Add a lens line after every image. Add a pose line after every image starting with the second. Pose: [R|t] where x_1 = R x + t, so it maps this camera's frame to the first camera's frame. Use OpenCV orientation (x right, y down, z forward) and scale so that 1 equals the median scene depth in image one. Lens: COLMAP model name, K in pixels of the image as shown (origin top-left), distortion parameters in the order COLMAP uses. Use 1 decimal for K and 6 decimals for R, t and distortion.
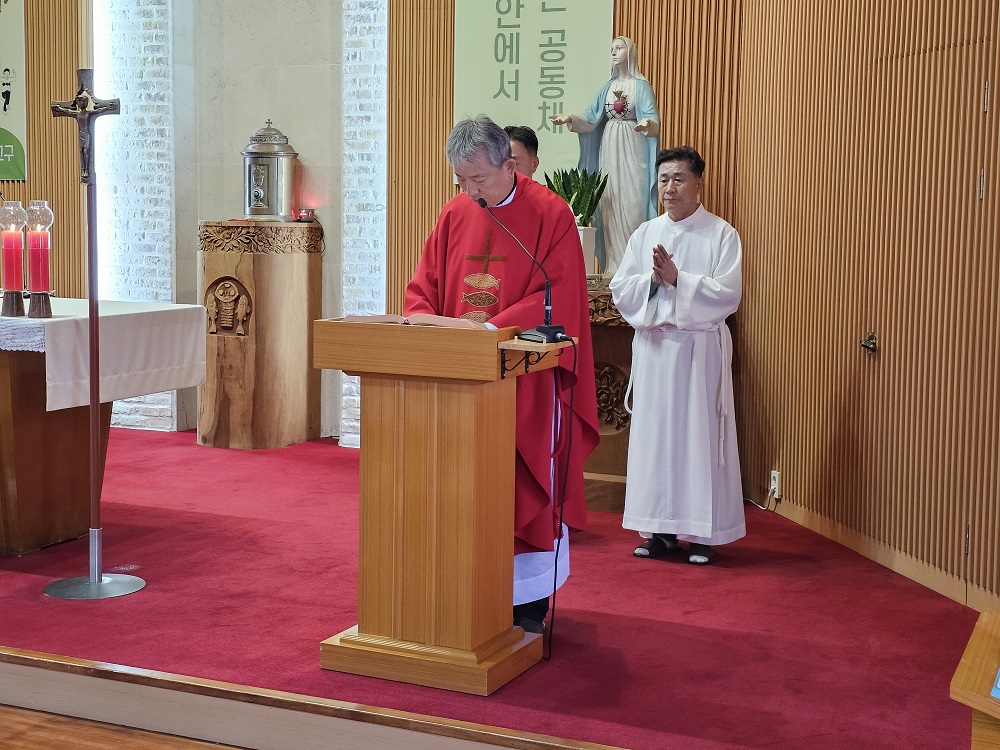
lens RADIAL K [[1465.5, 0, 491.4], [0, 1465.5, 375.8], [0, 0, 1]] dist [0.074216, 0.000000]
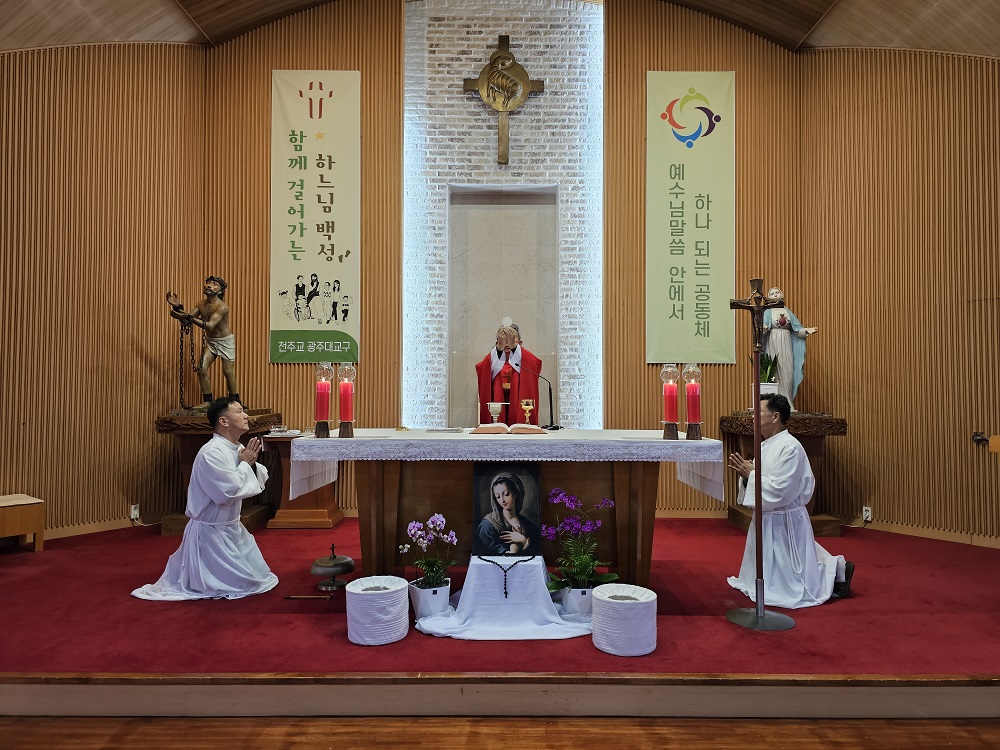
lens RADIAL K [[662.1, 0, 499.9], [0, 662.1, 370.6], [0, 0, 1]] dist [0.067027, -0.063449]
pose [[0.915485, 0.001505, 0.402348, -0.546130], [0.055953, 0.989800, -0.131017, -0.022328], [-0.398442, 0.142457, 0.906063, 0.320353]]
